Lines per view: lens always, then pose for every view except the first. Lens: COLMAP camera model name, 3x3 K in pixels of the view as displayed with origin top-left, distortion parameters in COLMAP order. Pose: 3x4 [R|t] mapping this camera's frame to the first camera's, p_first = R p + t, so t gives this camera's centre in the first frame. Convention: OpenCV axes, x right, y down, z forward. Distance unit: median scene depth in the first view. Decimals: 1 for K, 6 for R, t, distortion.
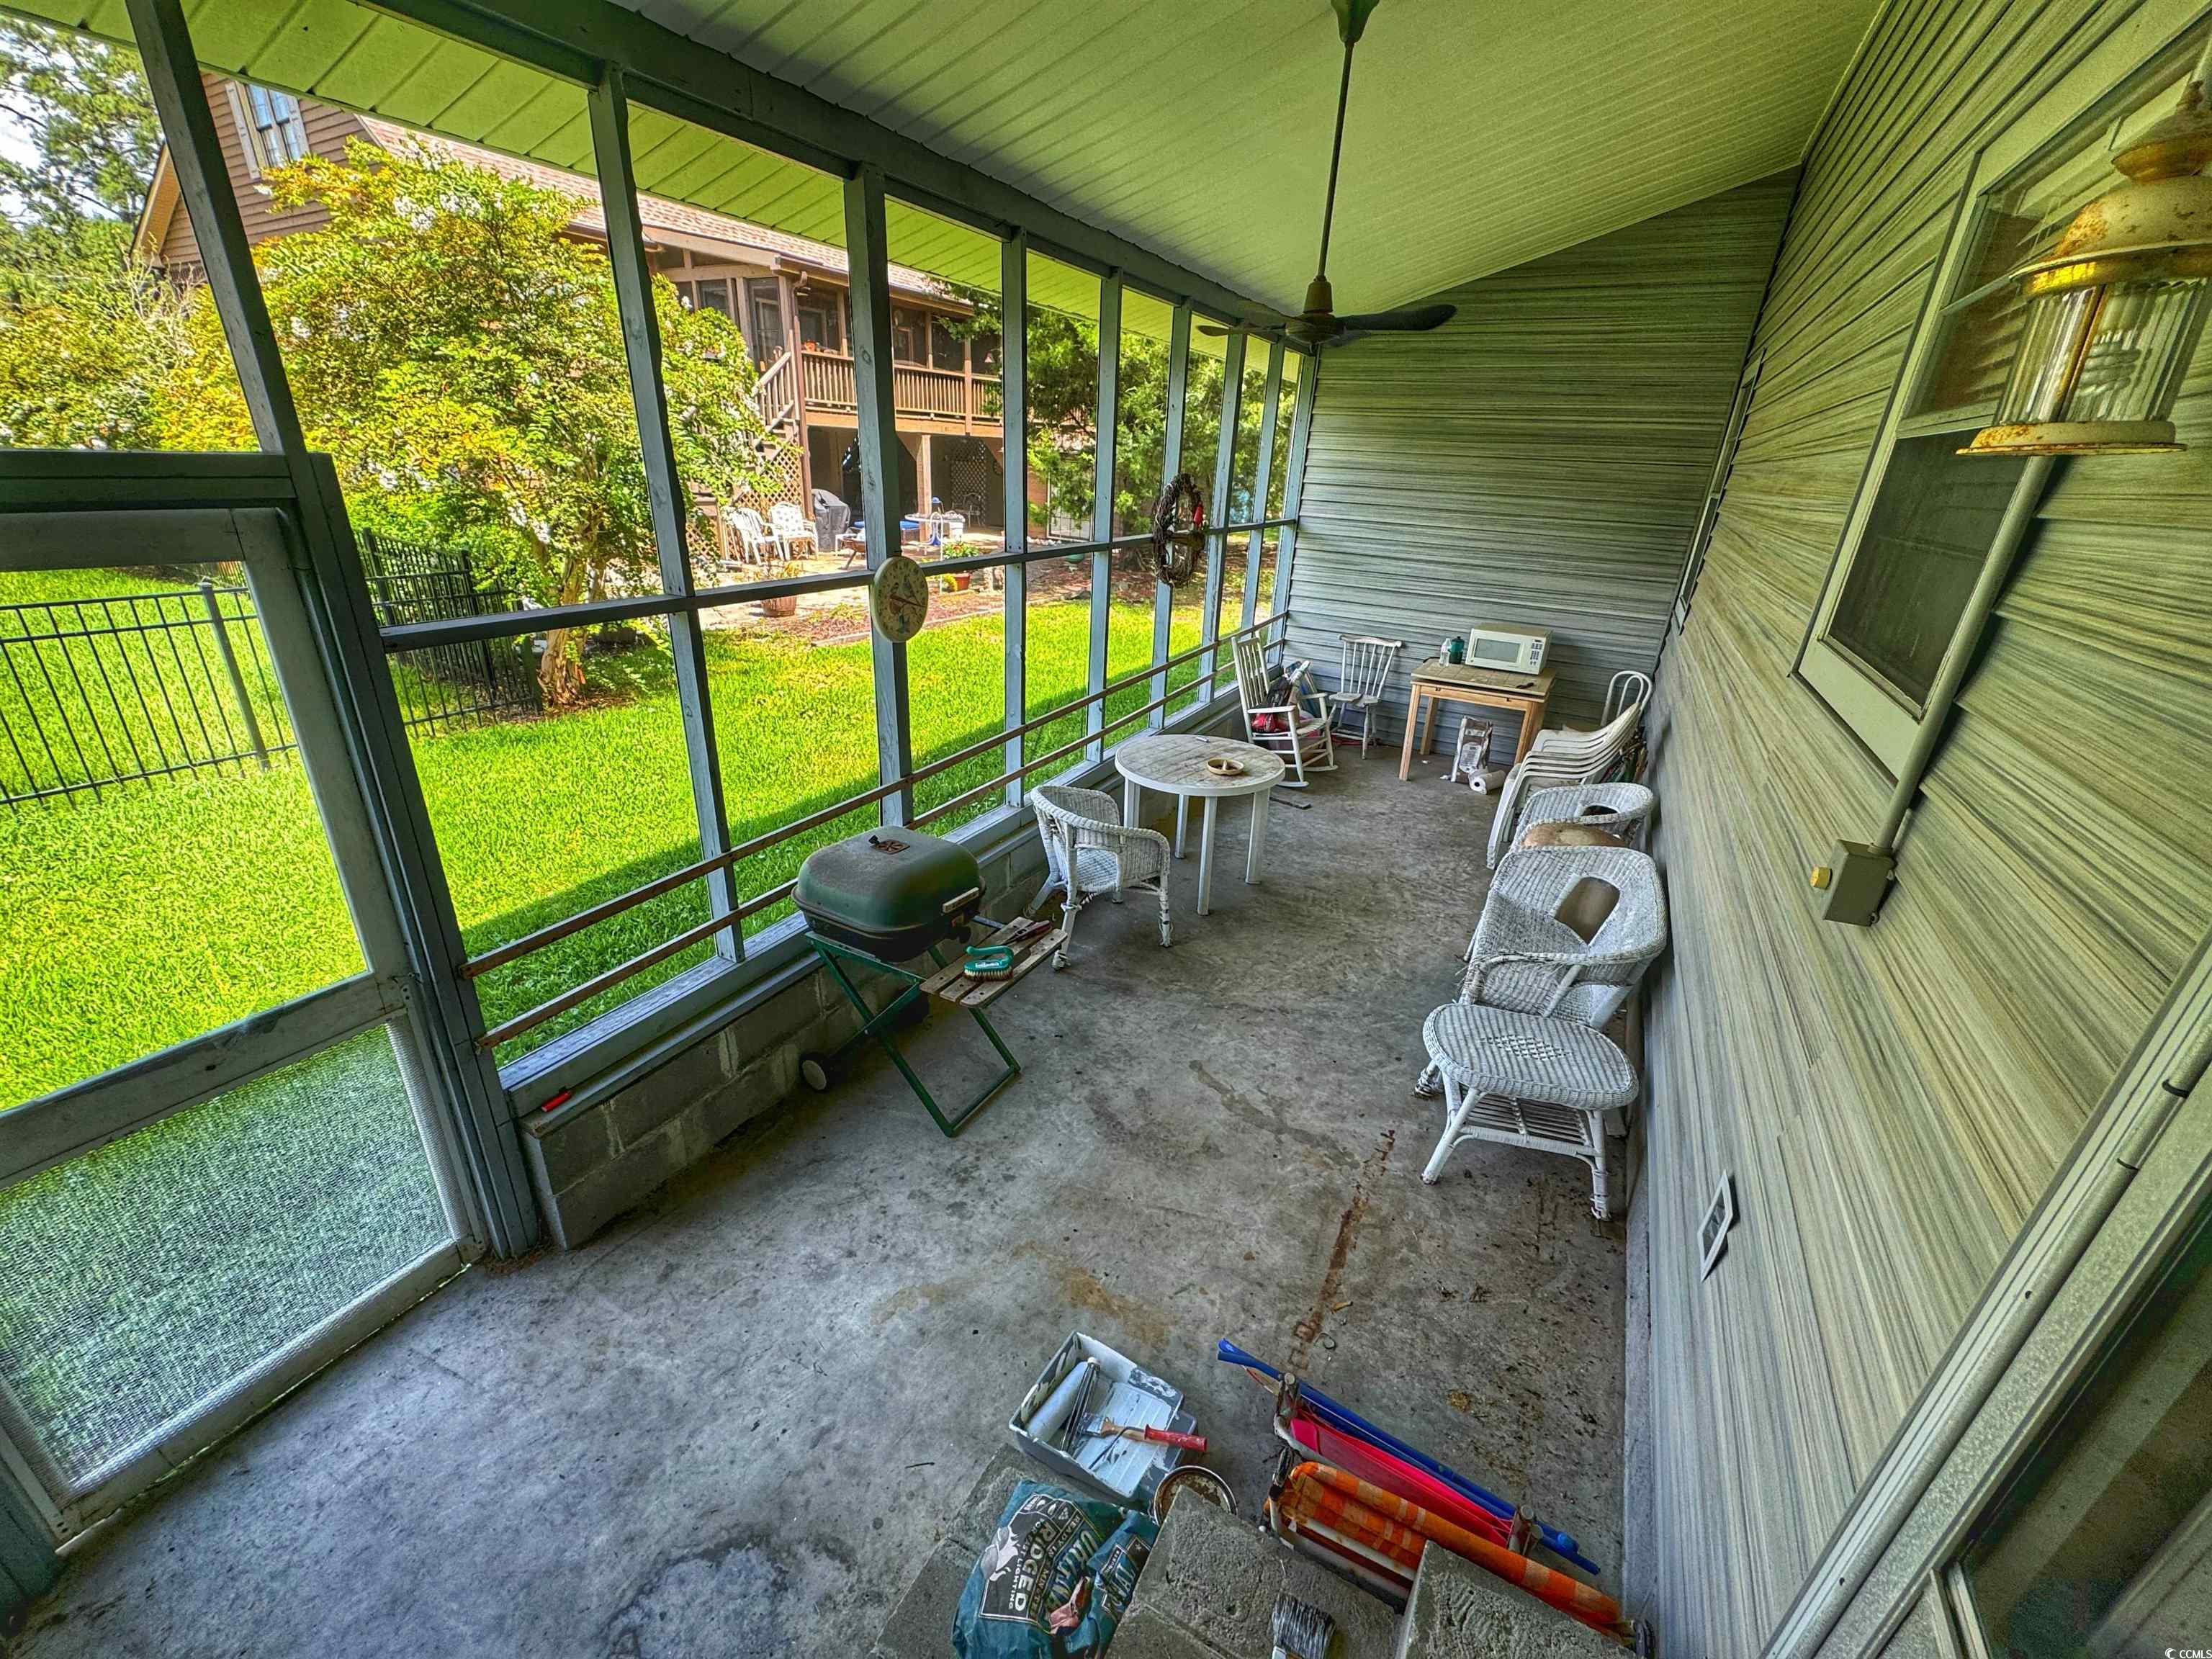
lens RADIAL K [[883.0, 0, 1102.8], [0, 883.0, 830.0], [0, 0, 1]] dist [-0.002426, 0.000718]
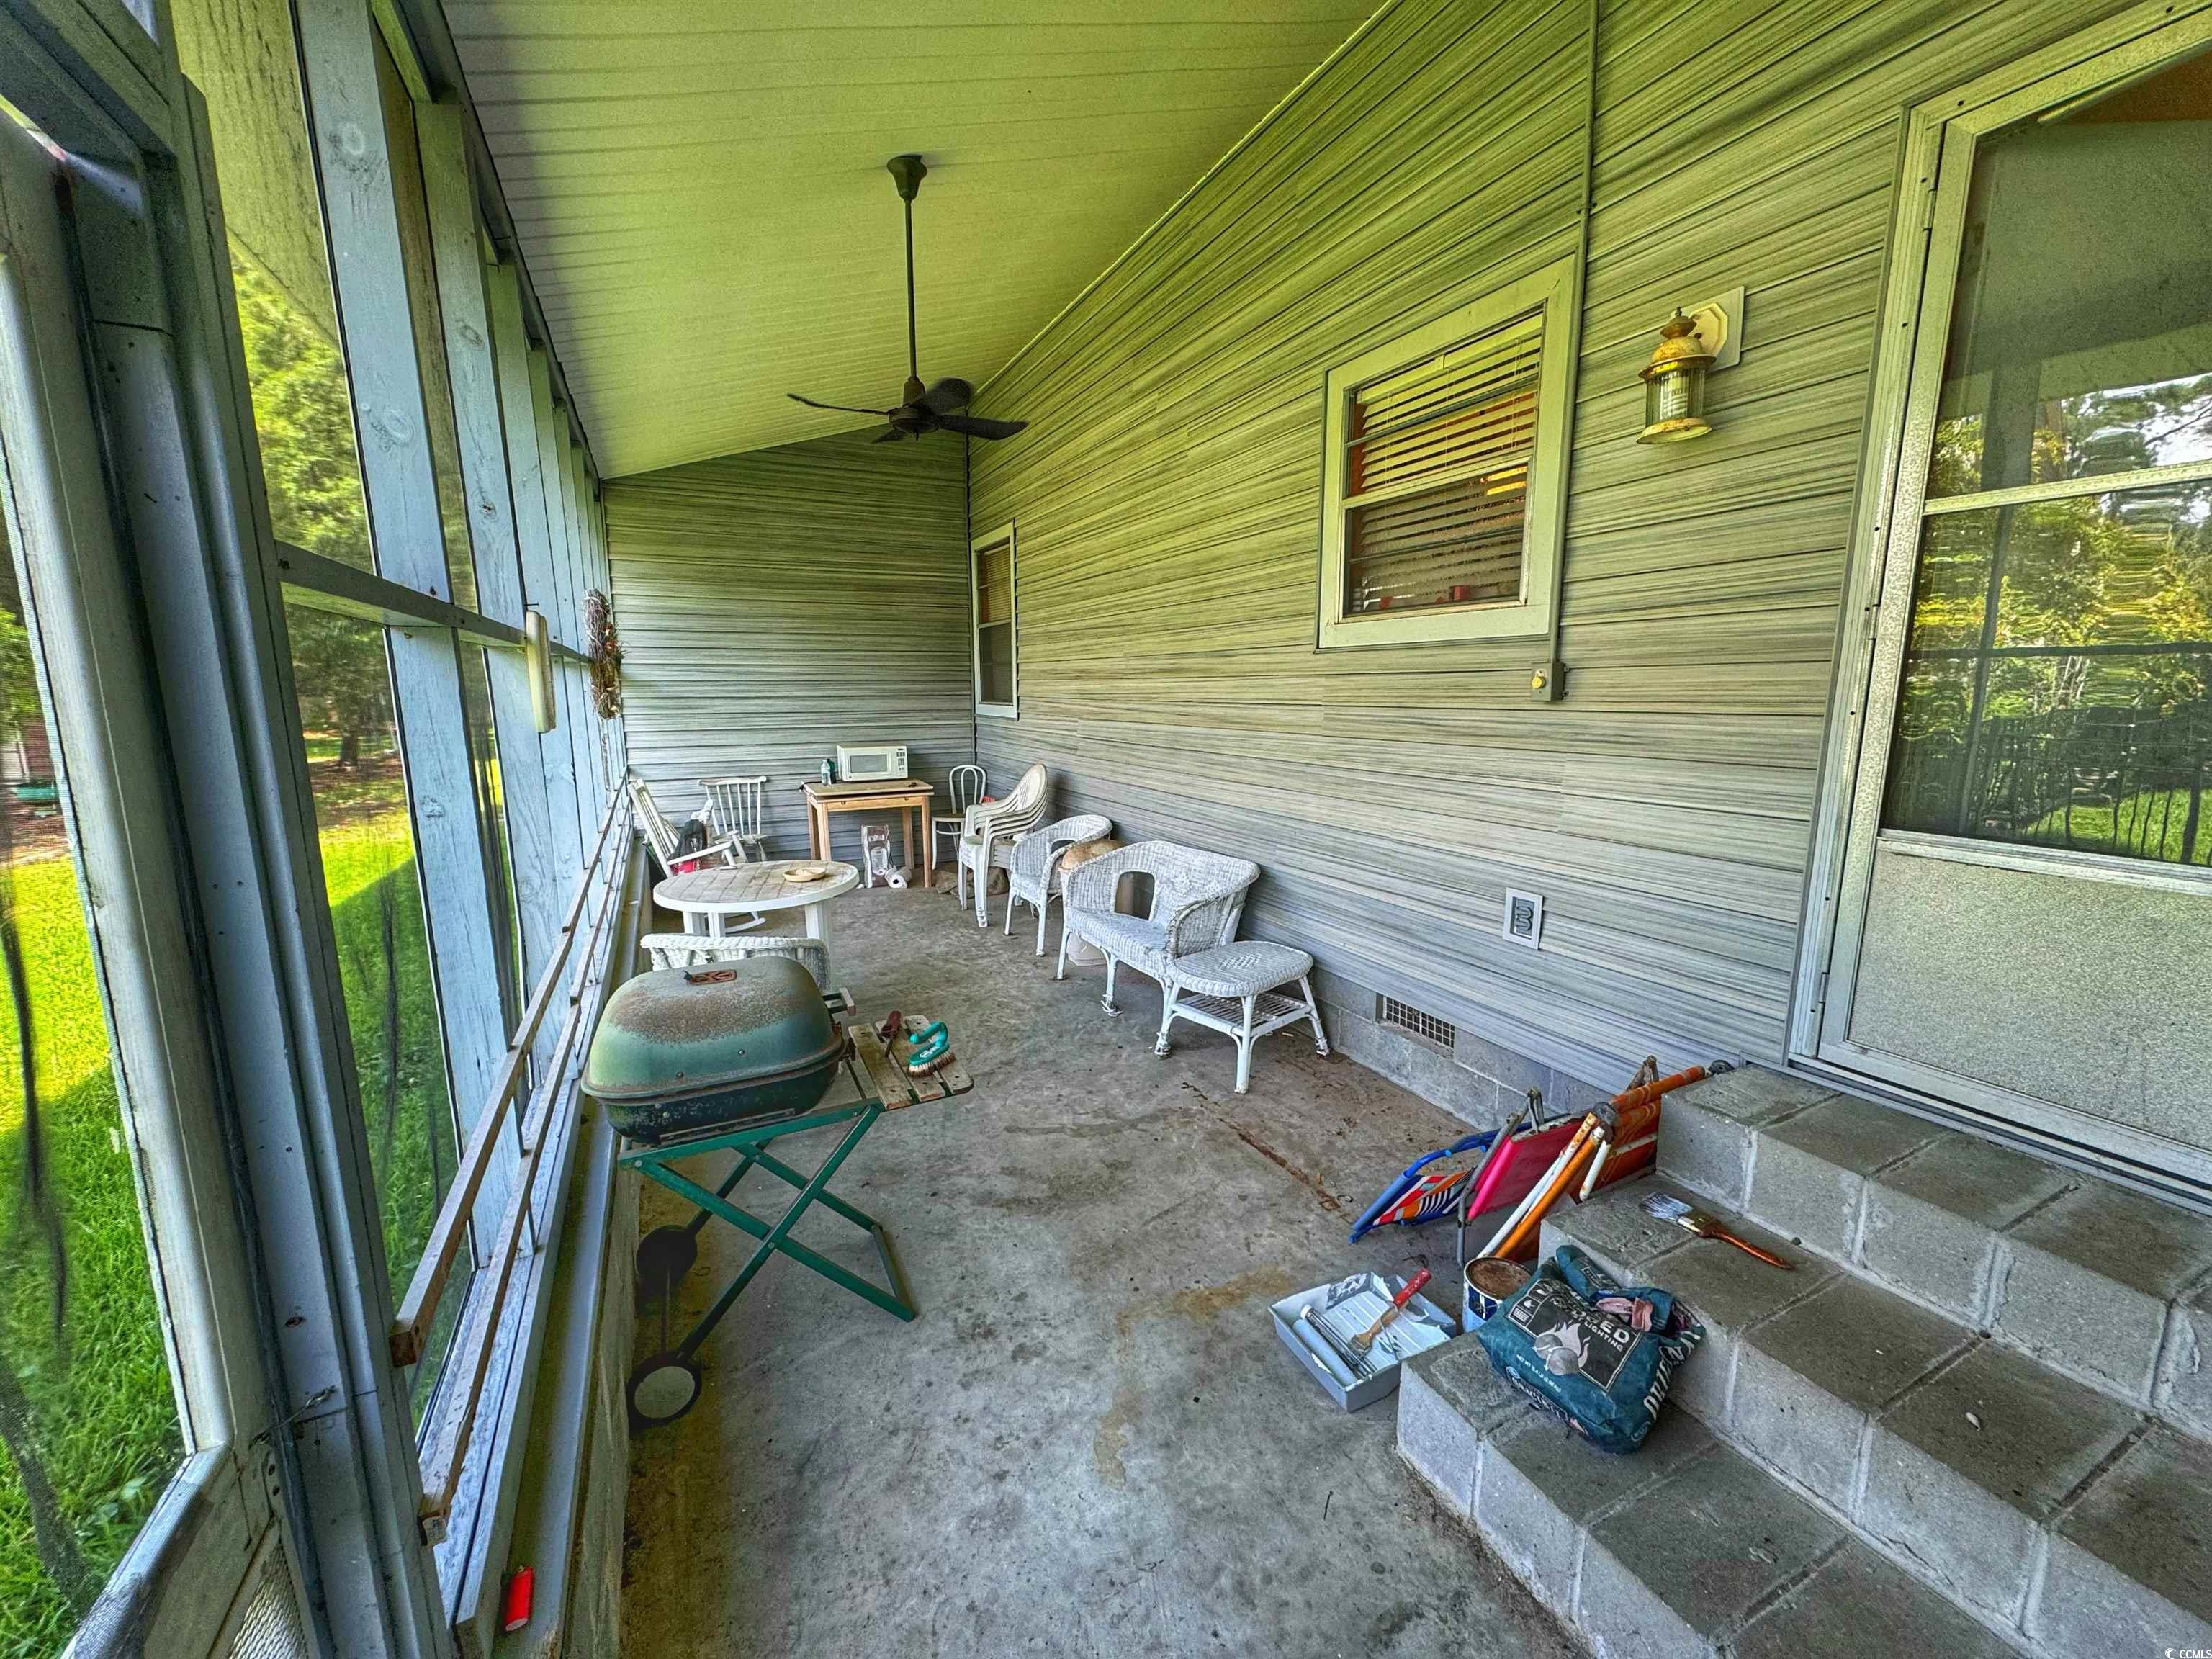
lens RADIAL K [[883.0, 0, 1104.8], [0, 883.0, 832.0], [0, 0, 1]] dist [-0.002426, 0.000718]
pose [[0.569542, -0.180855, 0.801819, -0.578256], [0.350753, 0.935693, -0.038093, 0.044746], [-0.743367, 0.302936, 0.596351, 0.294063]]
